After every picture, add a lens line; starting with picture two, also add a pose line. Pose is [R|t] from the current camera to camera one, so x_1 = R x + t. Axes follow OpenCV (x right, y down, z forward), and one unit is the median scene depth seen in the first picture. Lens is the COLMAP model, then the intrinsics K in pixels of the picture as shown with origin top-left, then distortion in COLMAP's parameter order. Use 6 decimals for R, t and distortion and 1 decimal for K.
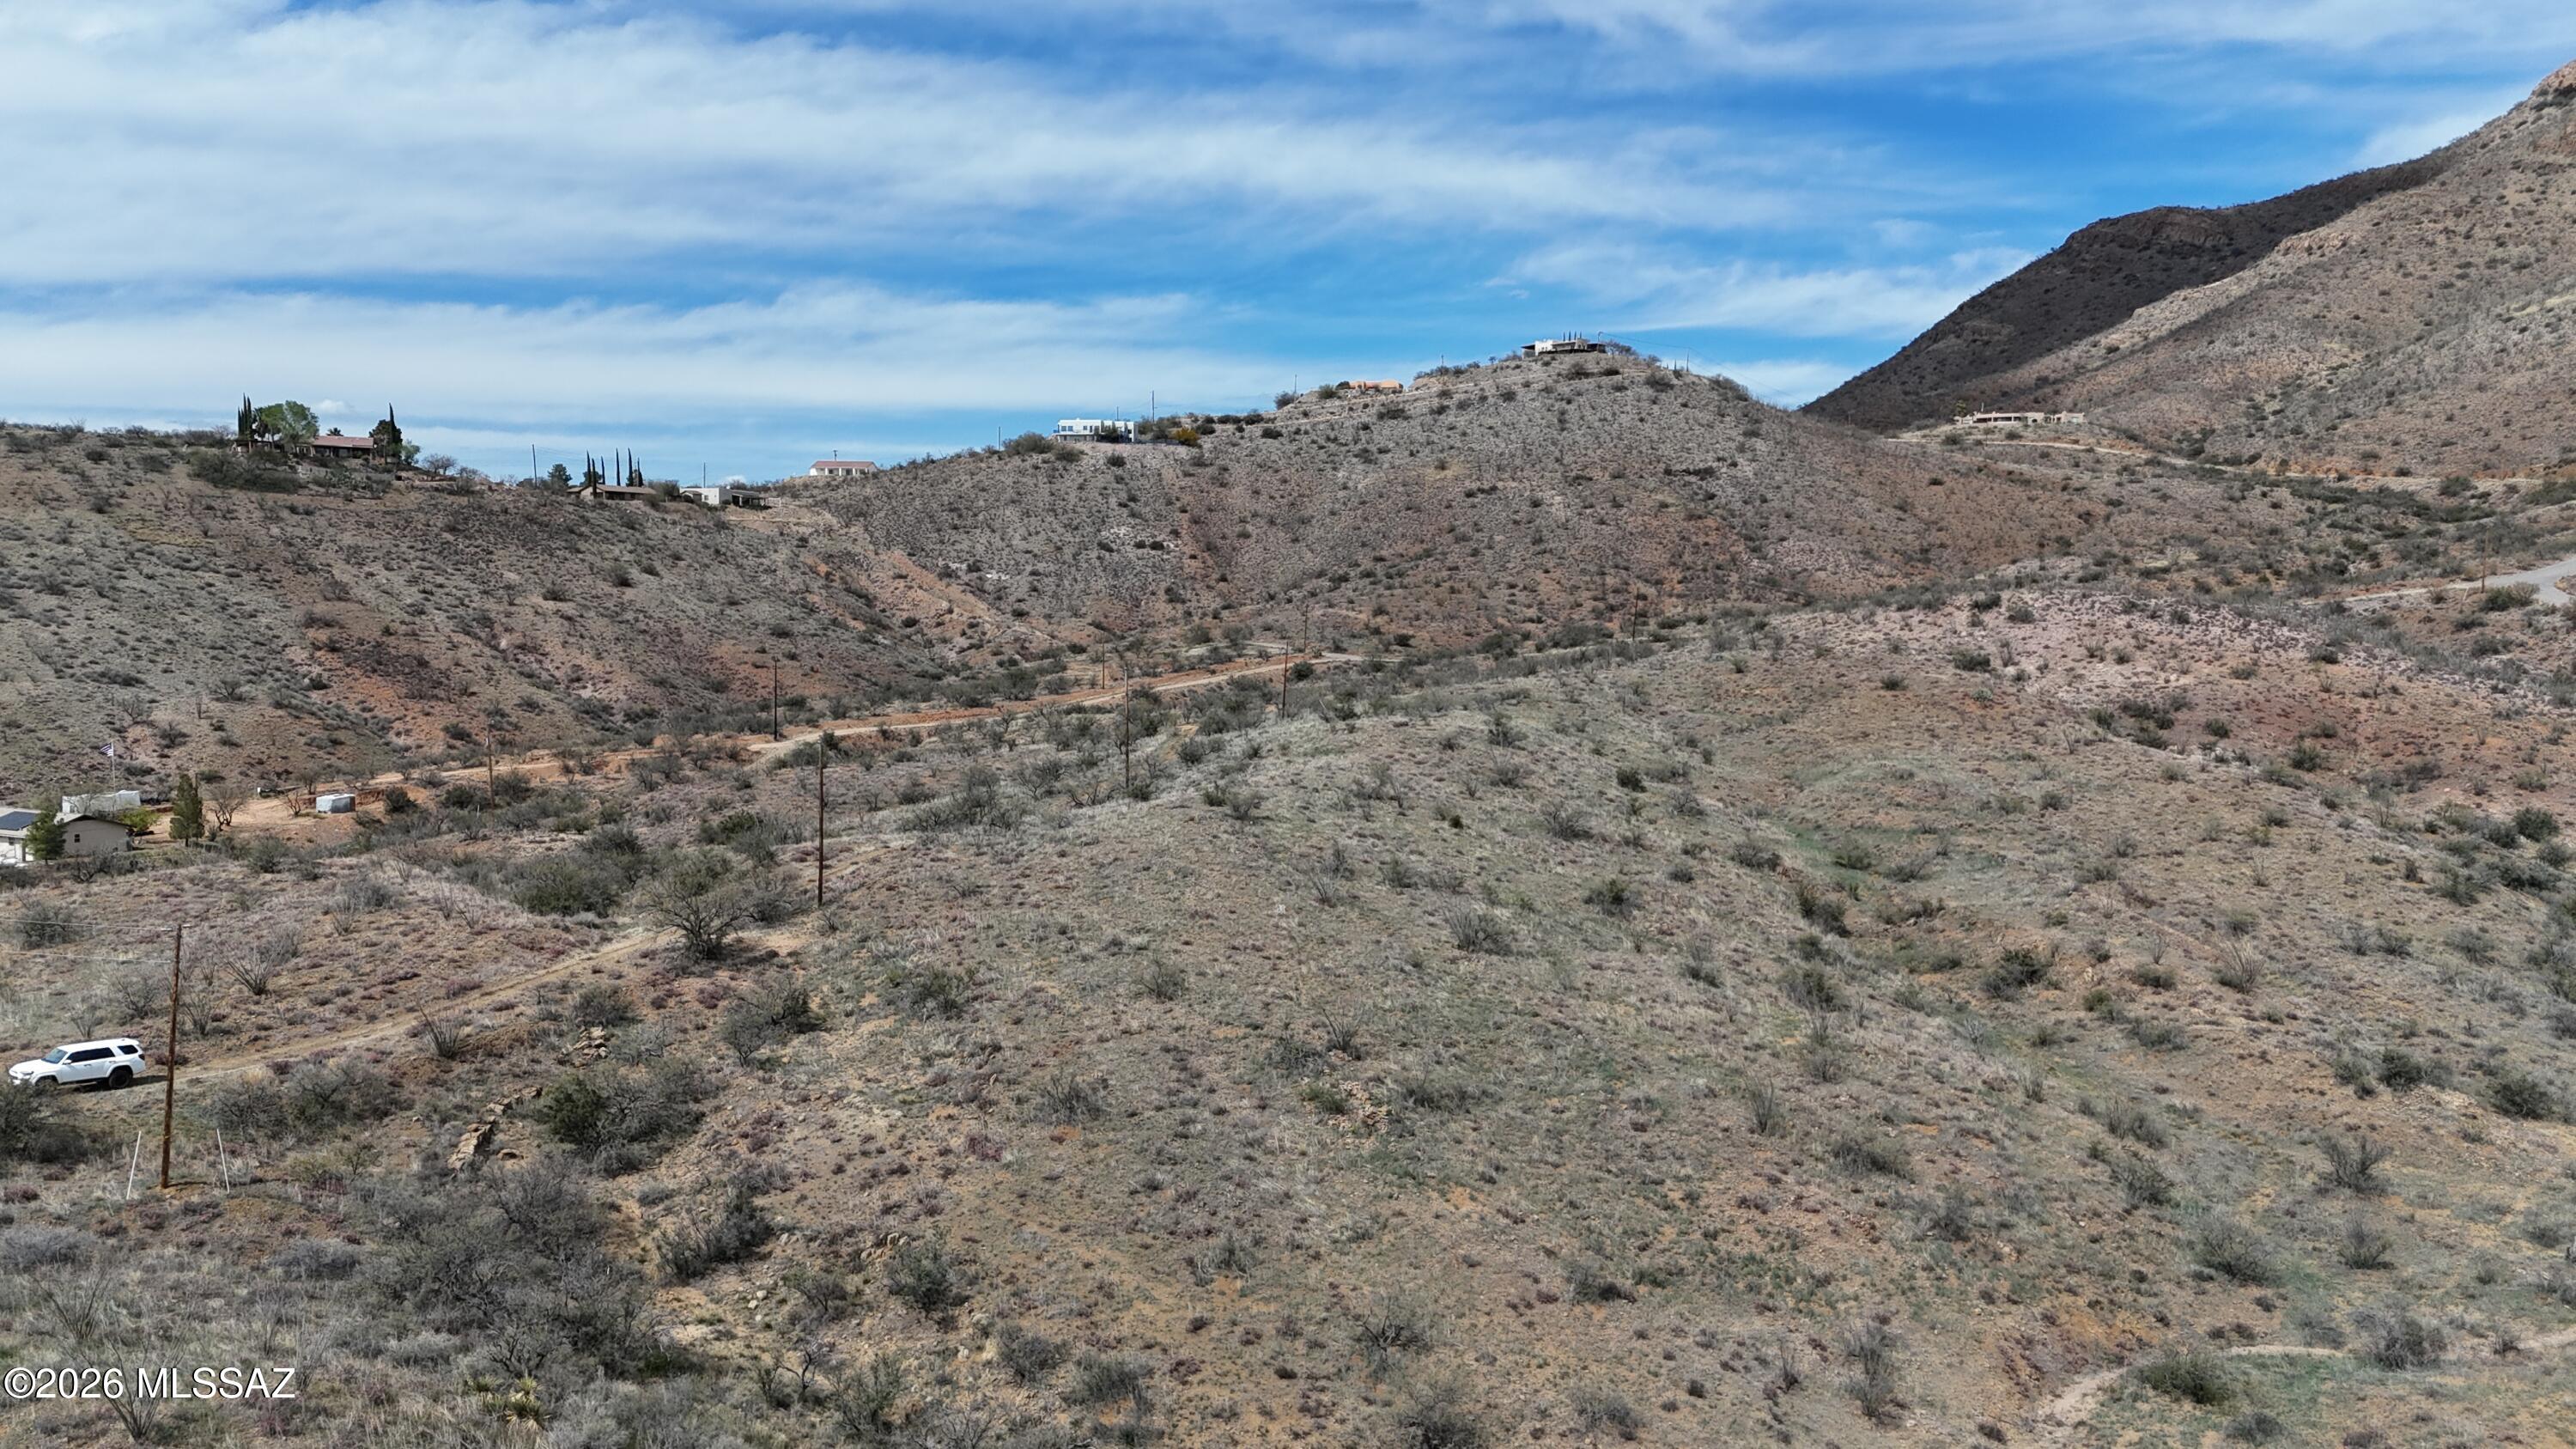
lens RADIAL K [[1906.6, 0, 1288.0], [0, 1906.6, 724.5], [0, 0, 1]] dist [-0.000678, -0.001376]
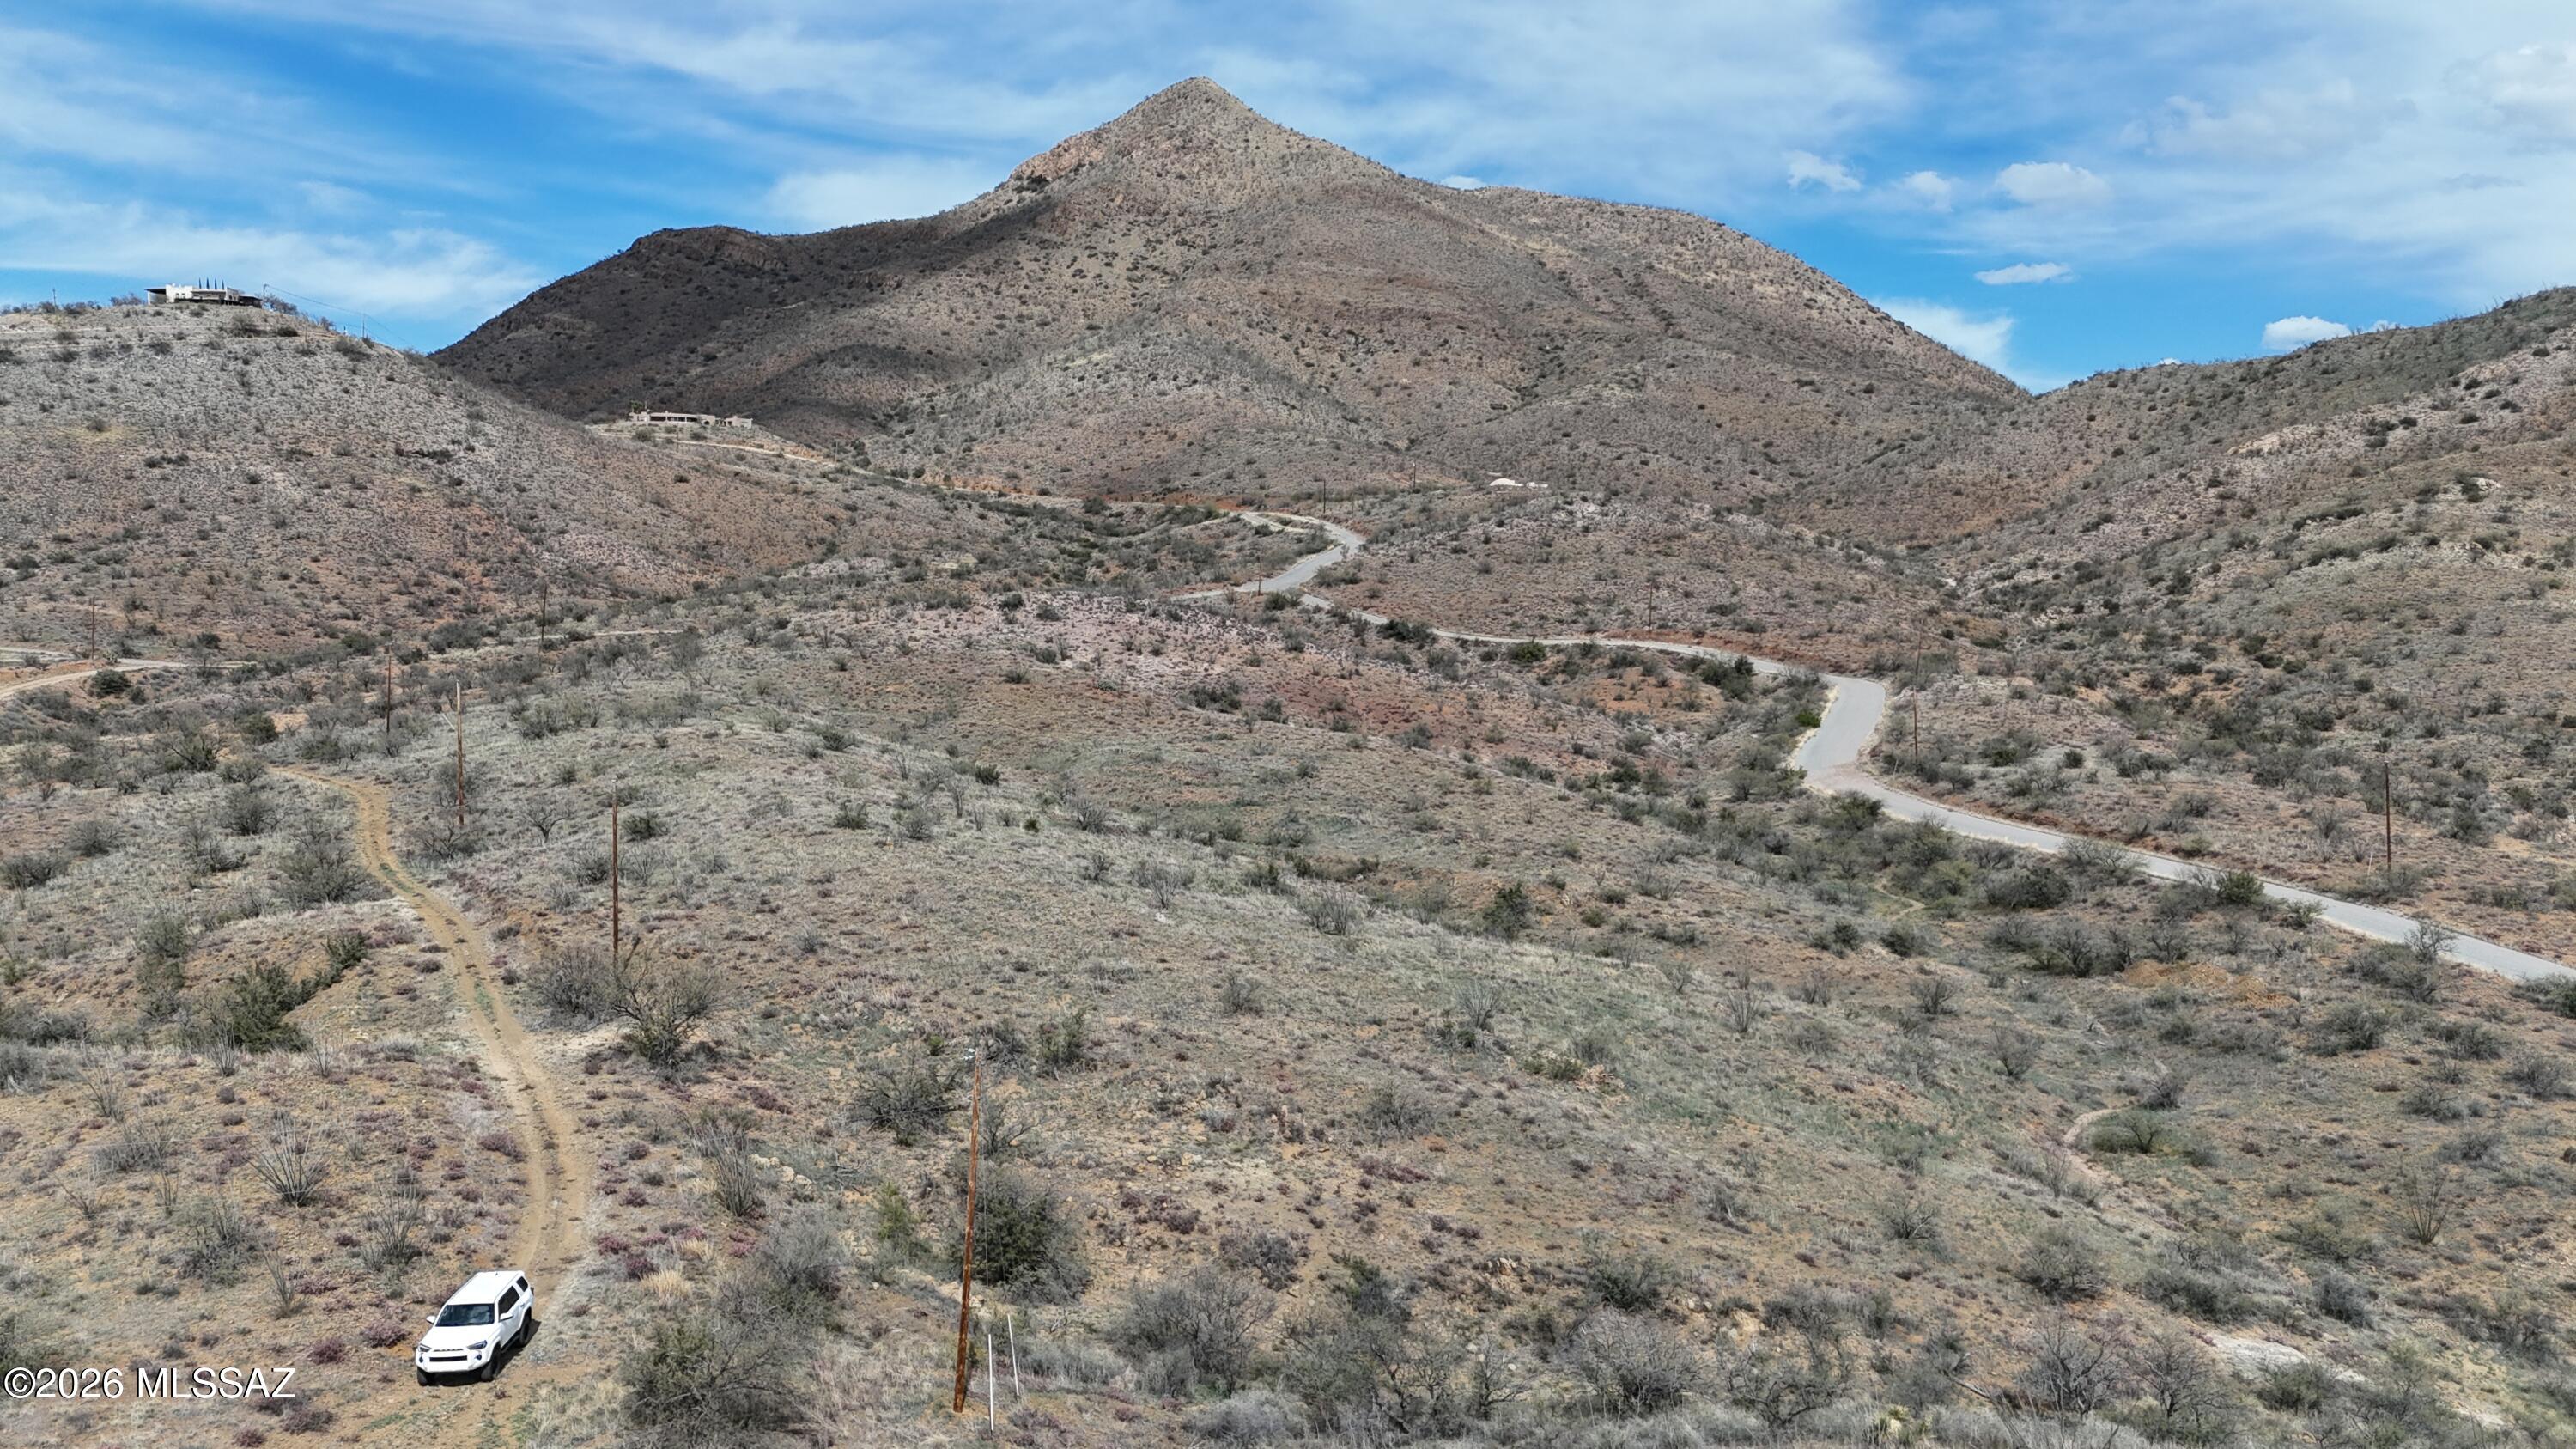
lens RADIAL K [[1882.8, 0, 1283.9], [0, 1882.8, 730.8], [0, 0, 1]] dist [0.075008, -0.065405]
pose [[0.714267, -0.042346, 0.698591, -0.124977], [0.037635, 0.999048, 0.022080, -0.003245], [-0.698861, 0.010521, 0.715181, 0.046871]]
